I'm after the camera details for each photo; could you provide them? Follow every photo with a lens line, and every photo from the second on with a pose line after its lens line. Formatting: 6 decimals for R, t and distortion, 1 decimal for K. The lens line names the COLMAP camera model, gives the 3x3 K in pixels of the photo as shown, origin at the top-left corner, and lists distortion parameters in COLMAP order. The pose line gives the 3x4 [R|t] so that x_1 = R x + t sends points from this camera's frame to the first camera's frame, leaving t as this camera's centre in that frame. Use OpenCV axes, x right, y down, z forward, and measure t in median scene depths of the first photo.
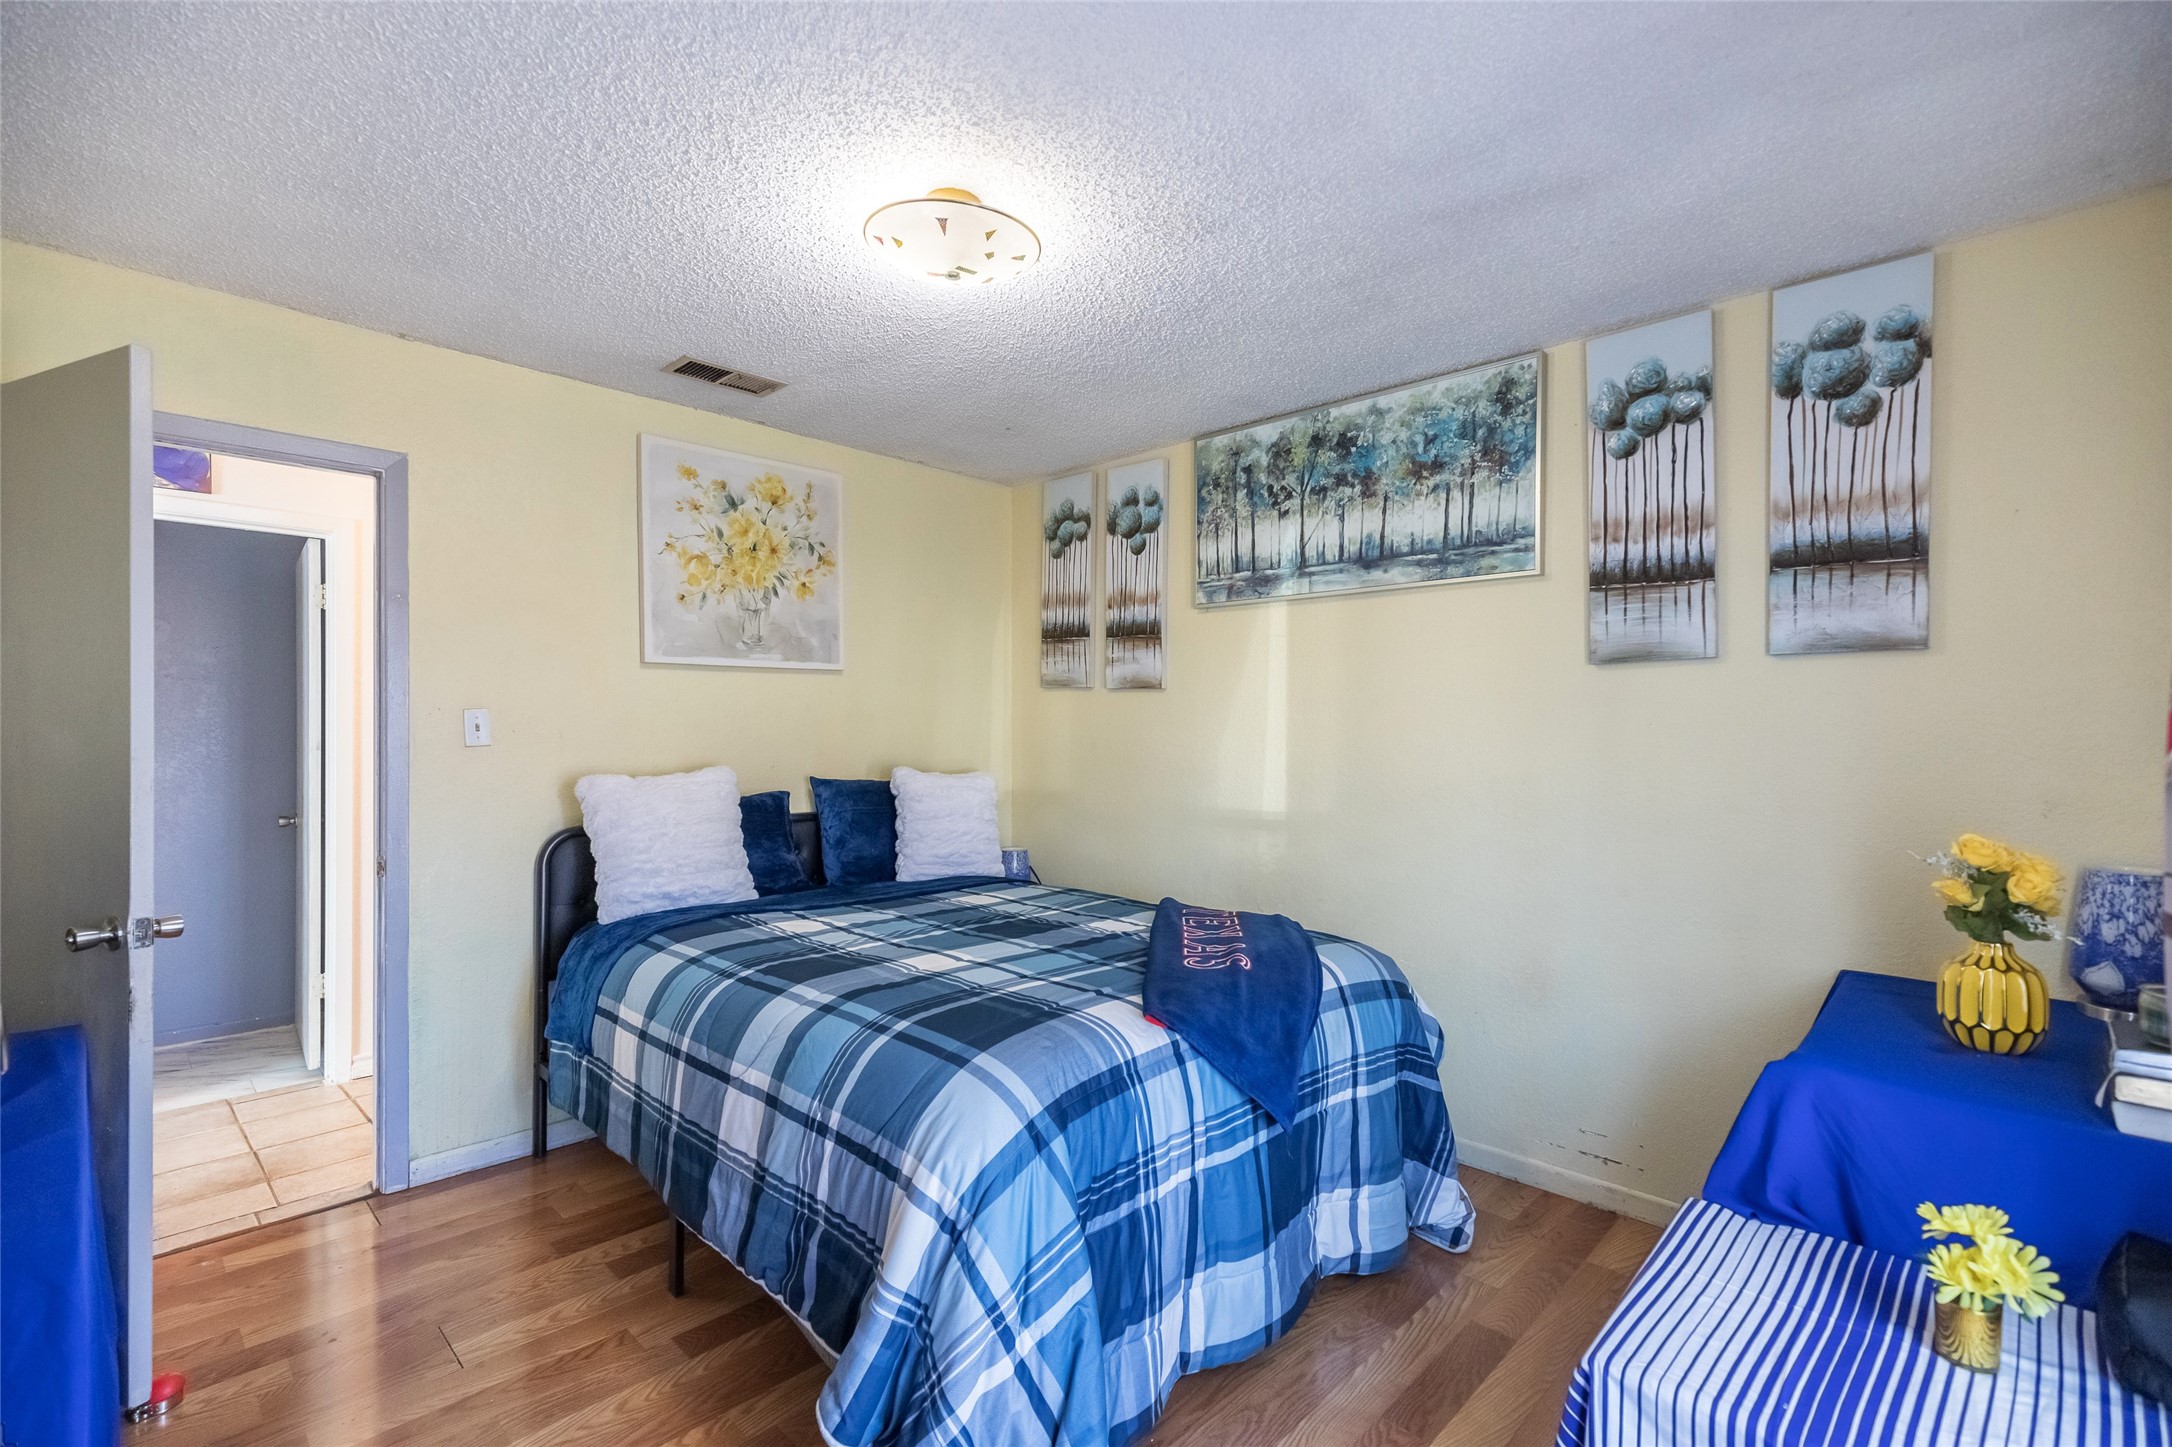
lens RADIAL K [[975.5, 0, 1082.2], [0, 975.5, 734.4], [0, 0, 1]] dist [0.006188, -0.000531]
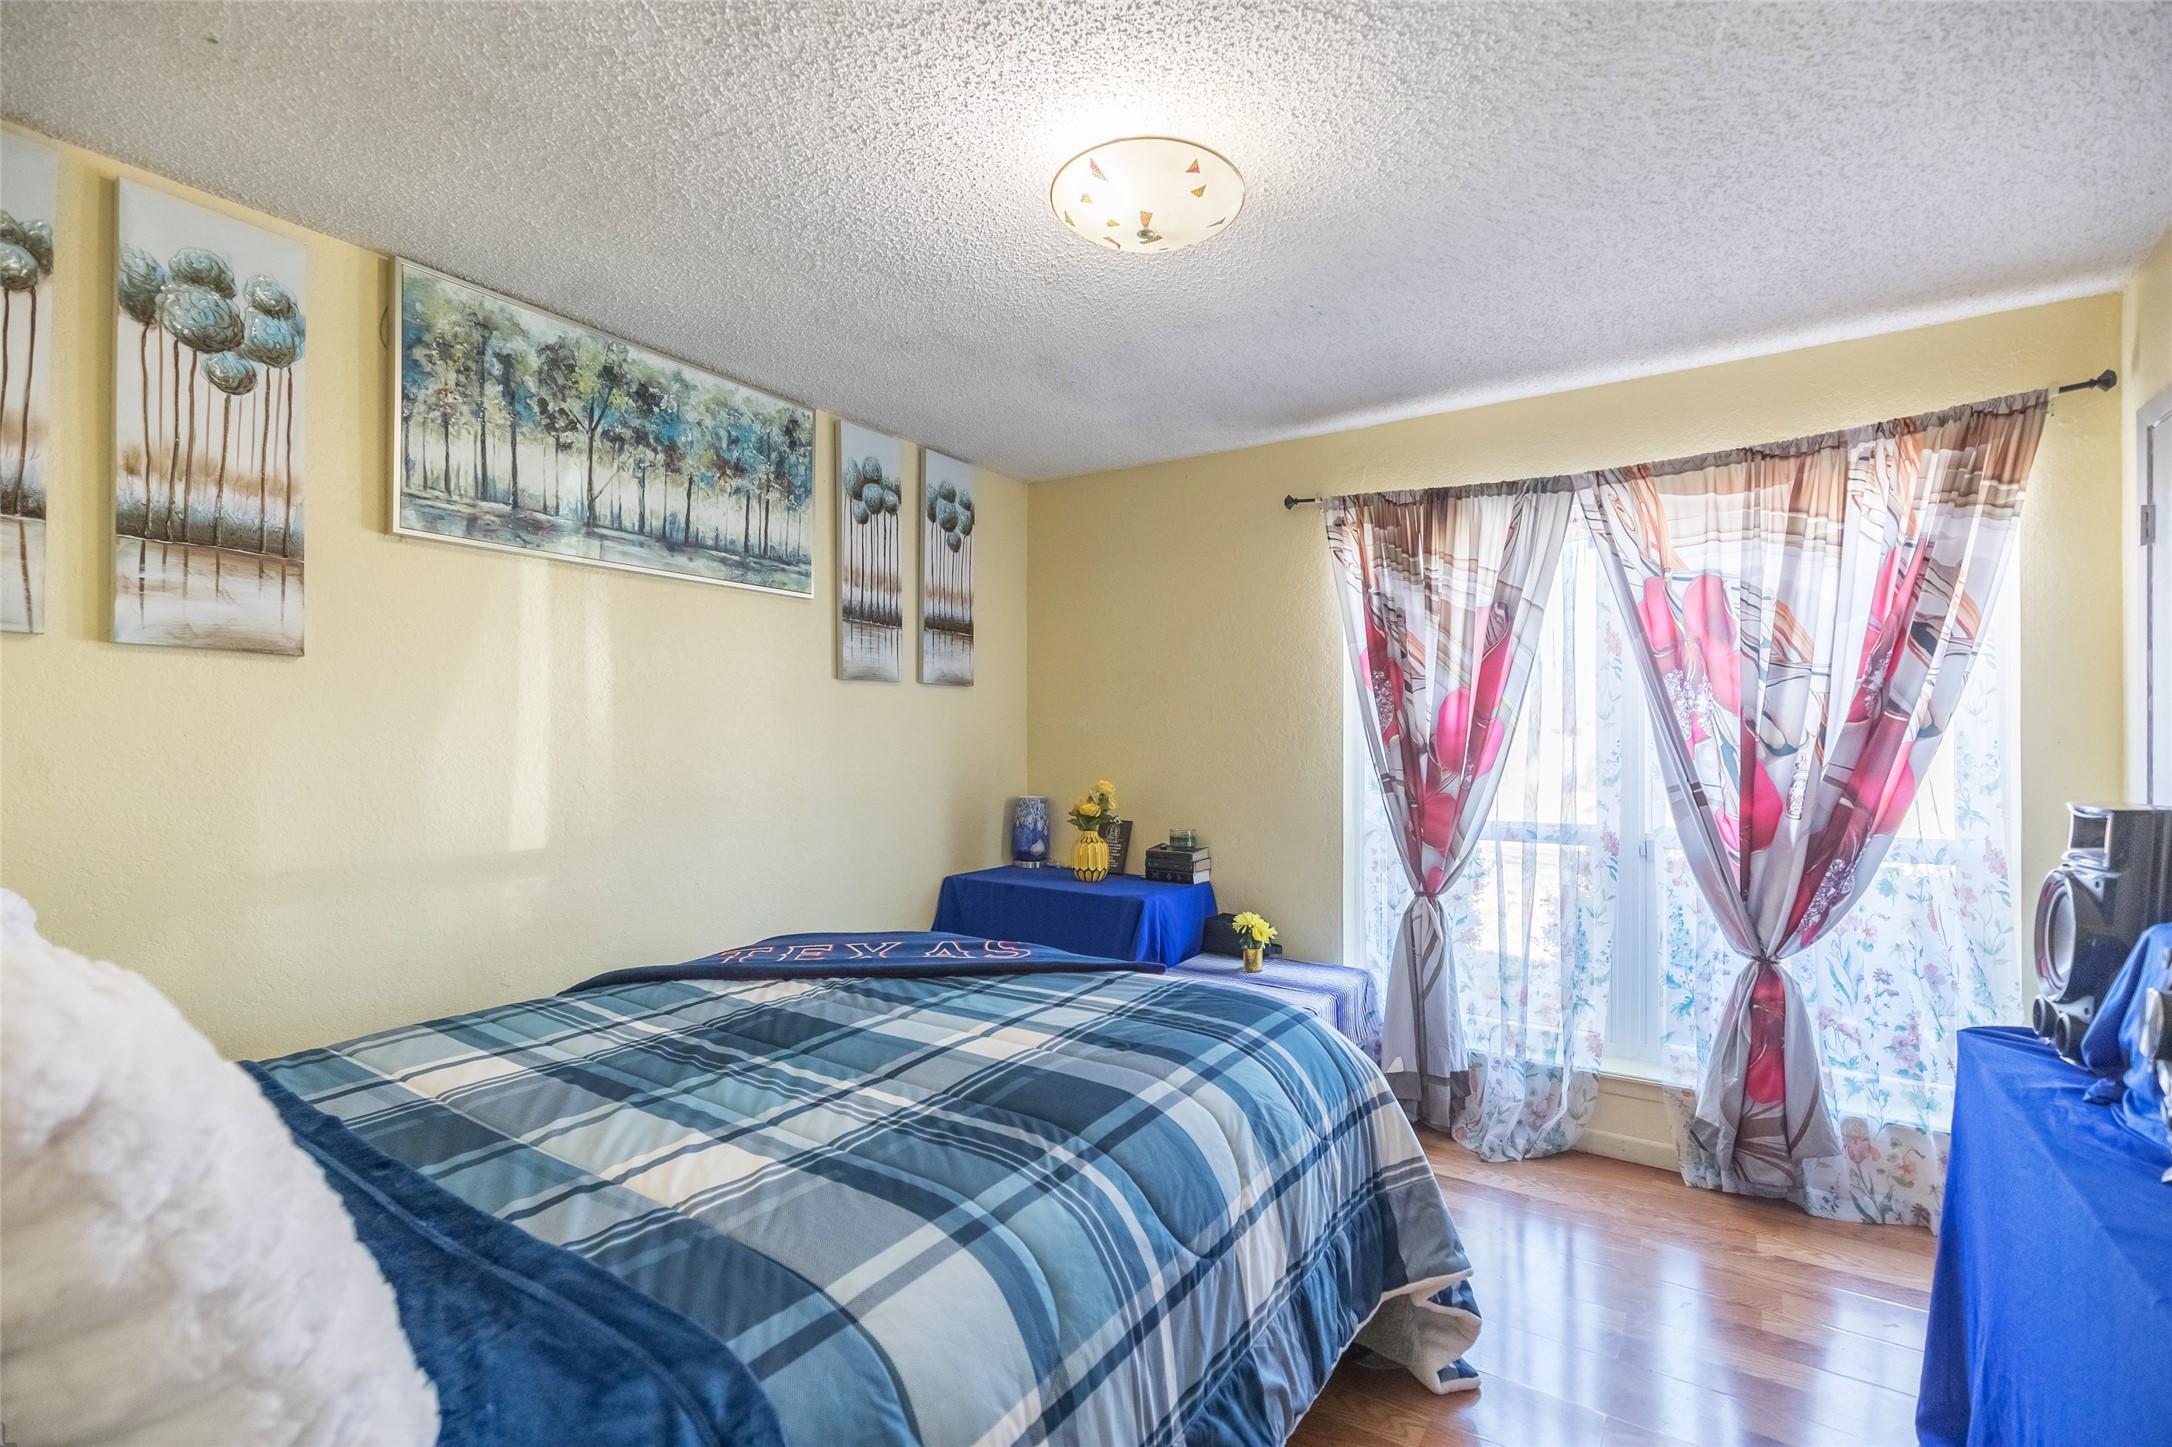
lens RADIAL K [[975.5, 0, 1082.2], [0, 975.5, 734.4], [0, 0, 1]] dist [0.006188, -0.000531]
pose [[-0.181768, 0.000968, 0.983341, -0.647941], [0.008317, 0.999965, 0.000553, 0.000631], [-0.983306, 0.008279, -0.181769, 0.786463]]
